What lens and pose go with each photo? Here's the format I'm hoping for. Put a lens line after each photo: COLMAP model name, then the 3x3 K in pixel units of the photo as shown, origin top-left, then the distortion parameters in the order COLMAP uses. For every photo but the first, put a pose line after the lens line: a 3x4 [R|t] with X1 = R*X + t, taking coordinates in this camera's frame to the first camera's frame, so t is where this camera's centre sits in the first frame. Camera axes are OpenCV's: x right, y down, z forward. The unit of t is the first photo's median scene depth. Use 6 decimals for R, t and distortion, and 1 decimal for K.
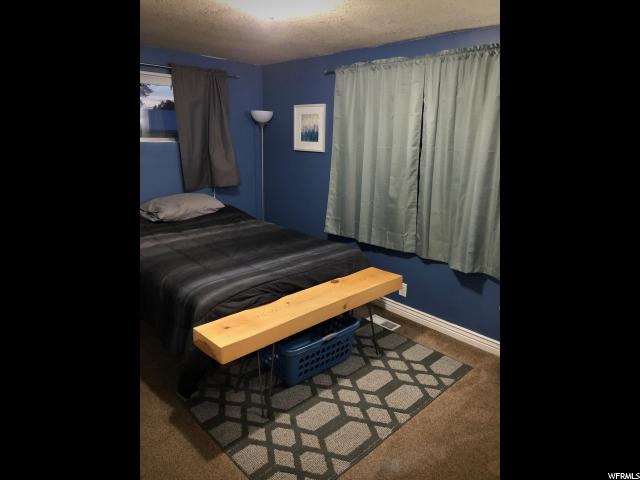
lens RADIAL K [[384.6, 0, 320.0], [0, 384.6, 240.0], [0, 0, 1]] dist [0.002772, 0.000355]
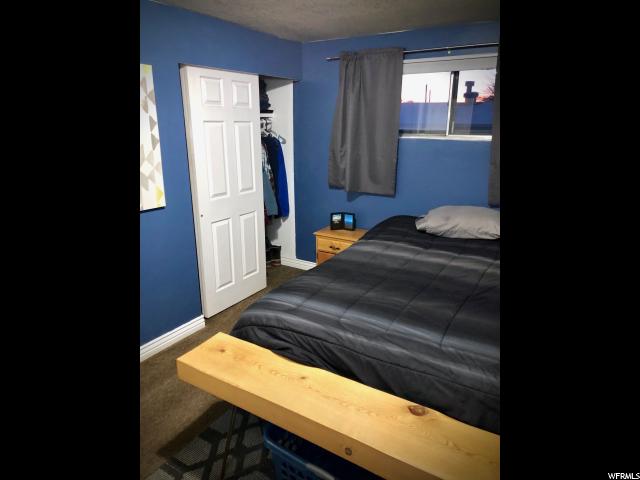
lens RADIAL K [[384.6, 0, 320.0], [0, 384.6, 240.0], [0, 0, 1]] dist [0.002772, 0.000355]
pose [[0.270570, 0.257633, -0.927587, 0.452877], [-0.256075, 0.948074, 0.188628, -0.185140], [0.928018, 0.186495, 0.322494, 0.712482]]
